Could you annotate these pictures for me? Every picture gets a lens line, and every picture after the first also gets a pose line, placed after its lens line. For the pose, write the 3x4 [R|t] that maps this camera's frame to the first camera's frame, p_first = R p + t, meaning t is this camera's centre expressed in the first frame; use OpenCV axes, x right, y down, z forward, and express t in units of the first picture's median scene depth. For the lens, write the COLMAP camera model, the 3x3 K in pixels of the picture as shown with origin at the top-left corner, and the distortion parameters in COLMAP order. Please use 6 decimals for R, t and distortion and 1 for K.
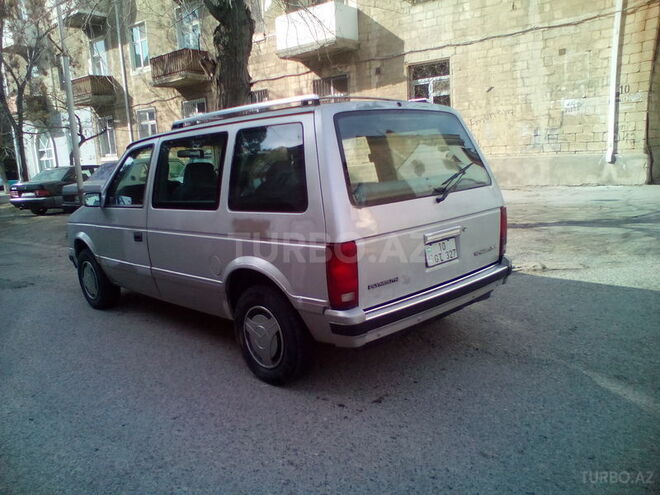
lens RADIAL K [[551.3, 0, 310.6], [0, 551.3, 246.6], [0, 0, 1]] dist [-0.056374, 0.142224]
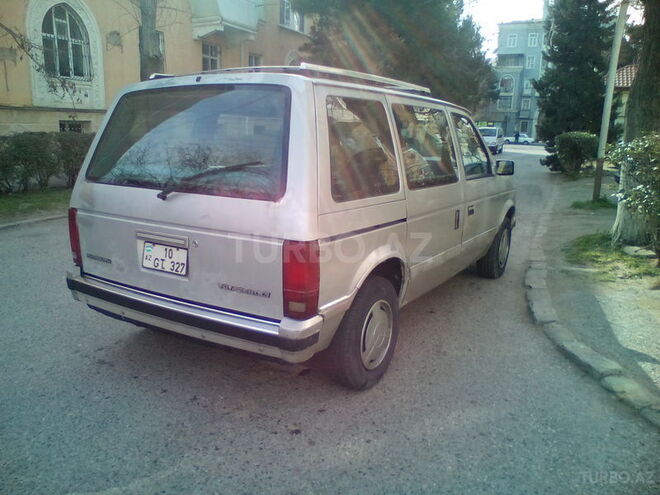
lens RADIAL K [[554.7, 0, 319.2], [0, 554.7, 250.0], [0, 0, 1]] dist [-0.008961, 0.001315]
pose [[0.204097, 0.264253, -0.942611, 0.210254], [-0.184831, 0.955963, 0.227976, -0.046568], [0.961344, 0.127695, 0.243951, 0.197576]]
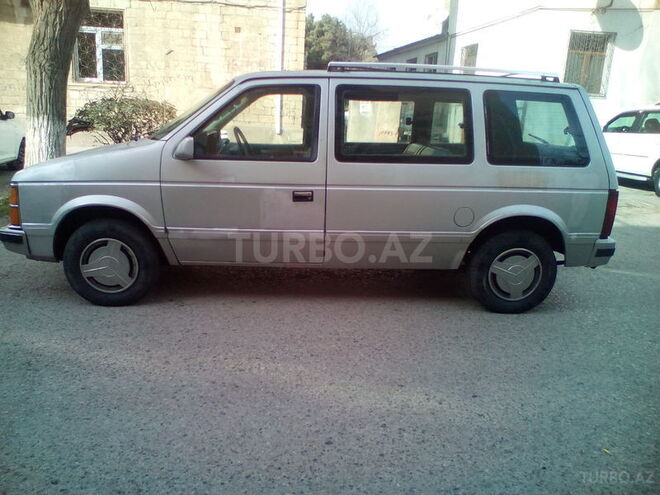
lens RADIAL K [[554.7, 0, 319.2], [0, 554.7, 250.0], [0, 0, 1]] dist [-0.008961, 0.001315]
pose [[0.645729, -0.100885, 0.756872, -0.347060], [0.052334, 0.994750, 0.087943, -0.003510], [-0.761771, -0.017177, 0.647619, 0.156027]]
